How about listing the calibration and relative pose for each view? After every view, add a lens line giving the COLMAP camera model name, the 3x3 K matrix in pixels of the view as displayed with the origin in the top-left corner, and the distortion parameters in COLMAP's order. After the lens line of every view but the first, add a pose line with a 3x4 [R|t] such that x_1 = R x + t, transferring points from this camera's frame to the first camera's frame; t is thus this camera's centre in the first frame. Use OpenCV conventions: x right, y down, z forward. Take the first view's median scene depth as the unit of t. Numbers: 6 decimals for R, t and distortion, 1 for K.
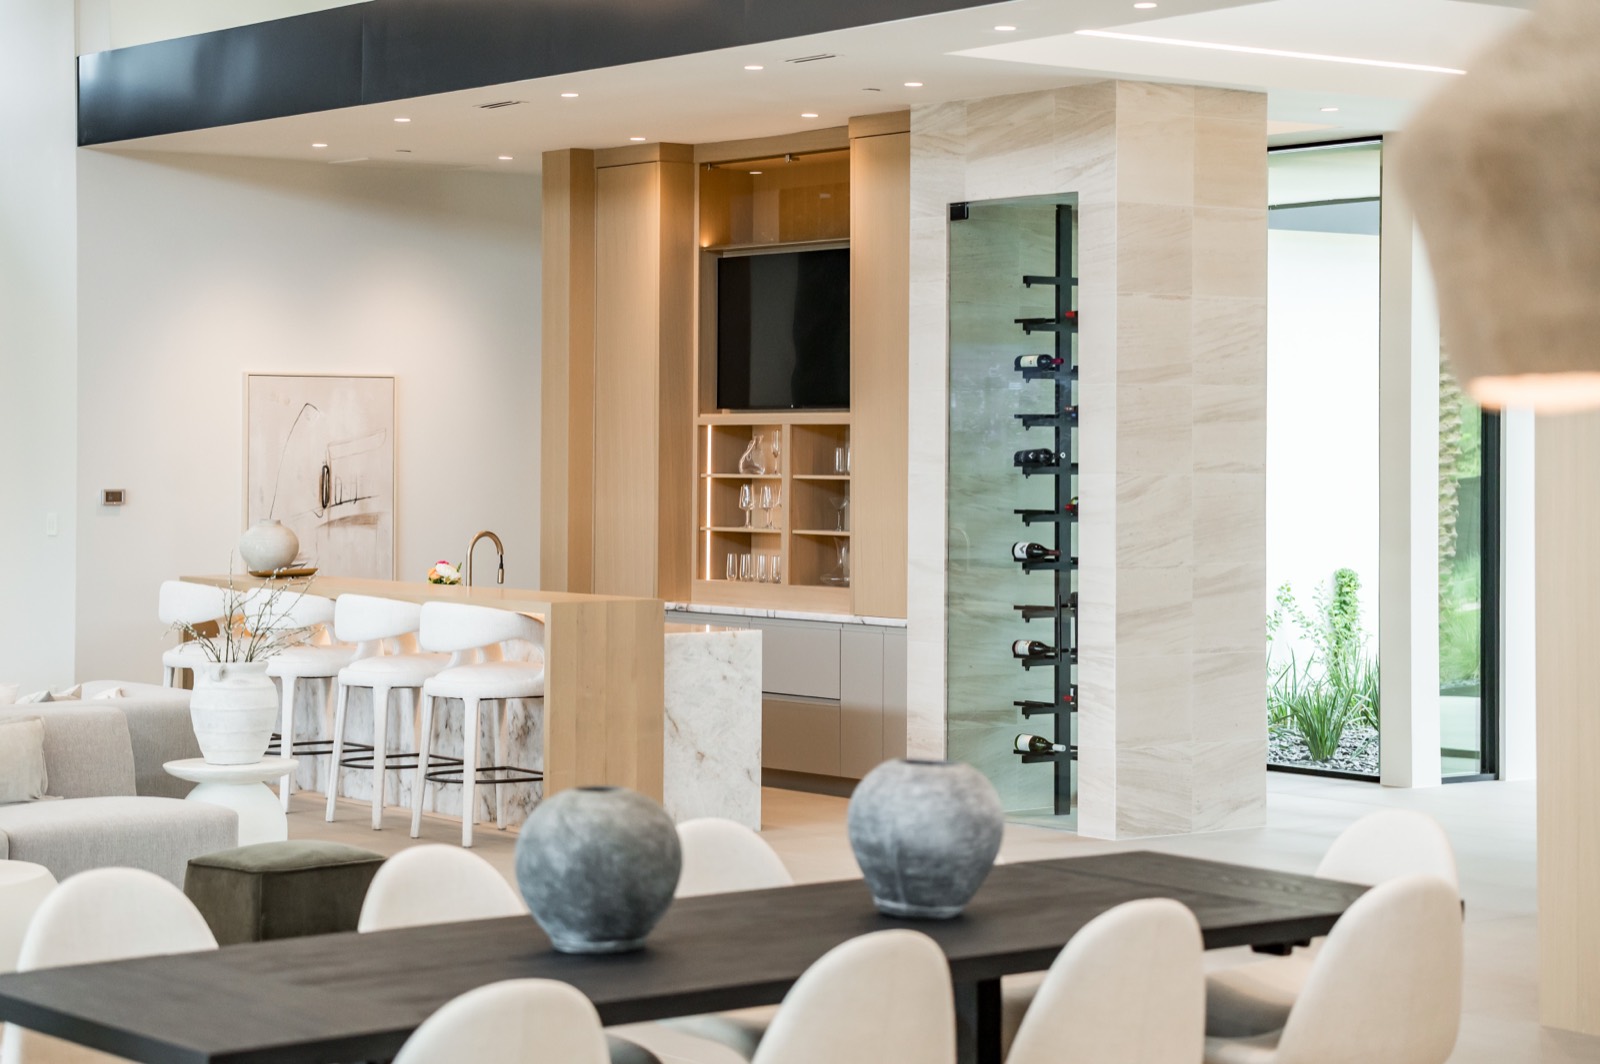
lens RADIAL K [[3180.7, 0, 800.0], [0, 3180.7, 532.0], [0, 0, 1]] dist [0.234867, 0.282757]
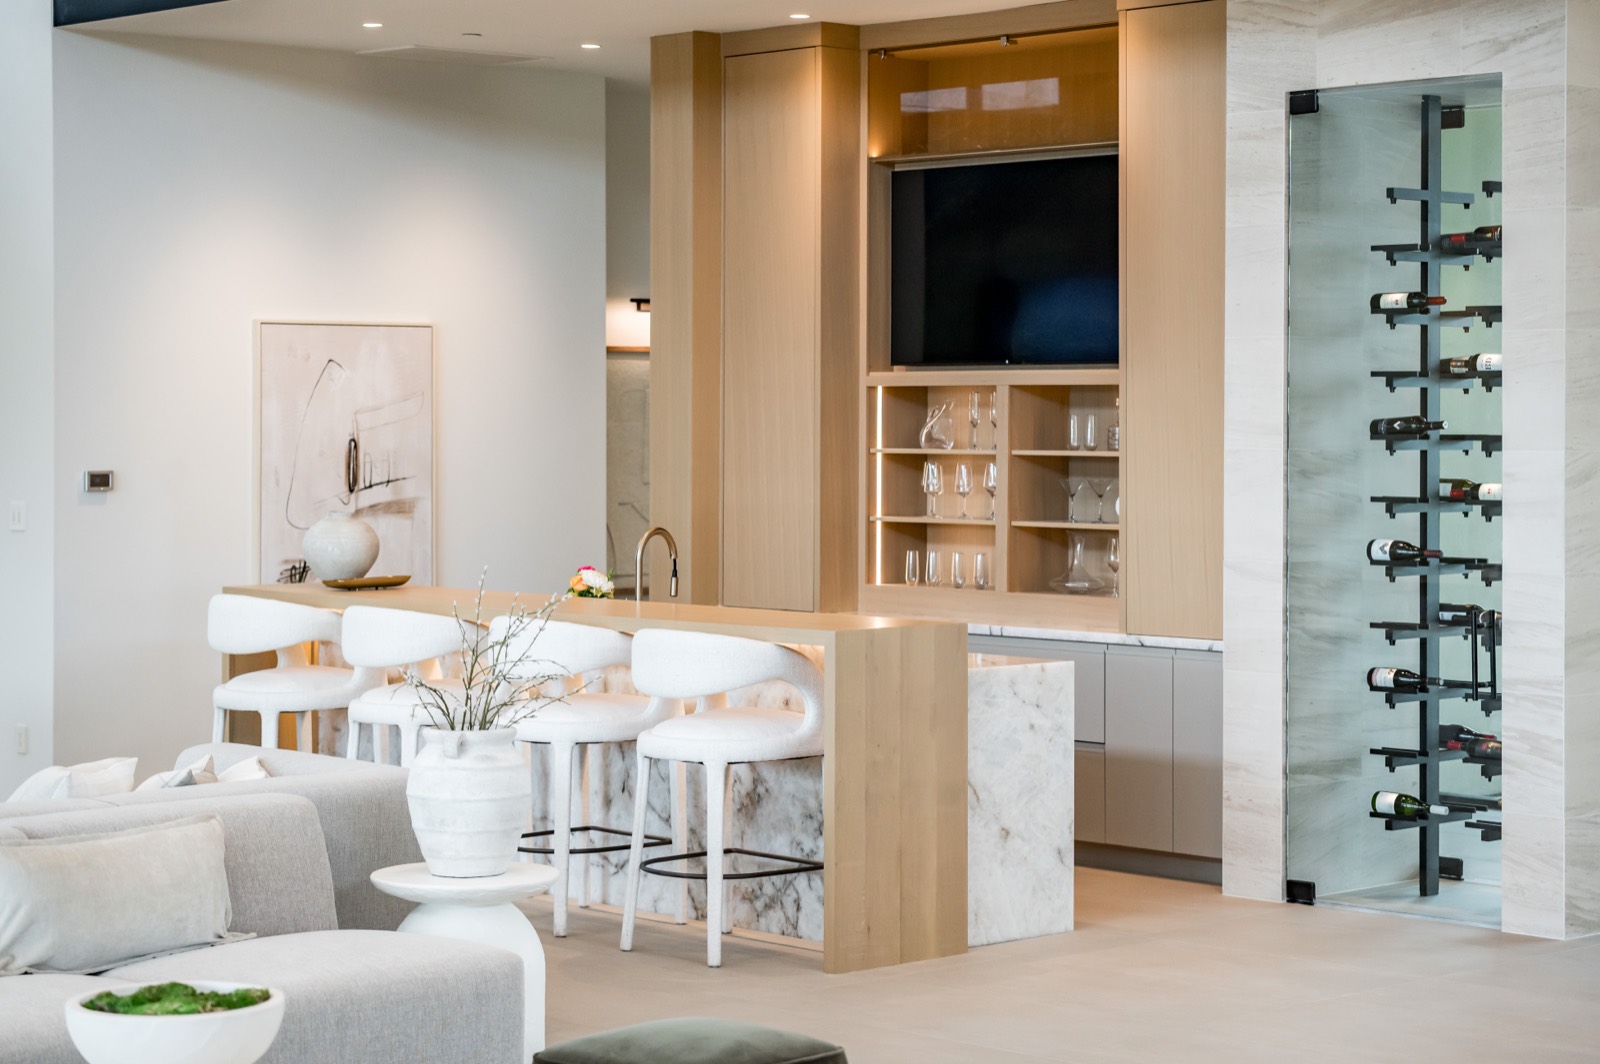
lens RADIAL K [[3221.1, 0, 800.0], [0, 3221.1, 532.0], [0, 0, 1]] dist [0.073742, 0.237233]
pose [[0.995233, -0.005776, 0.097354, -0.142804], [0.004643, 0.999919, 0.011861, -0.008267], [-0.097415, -0.011352, 0.995179, 0.245899]]
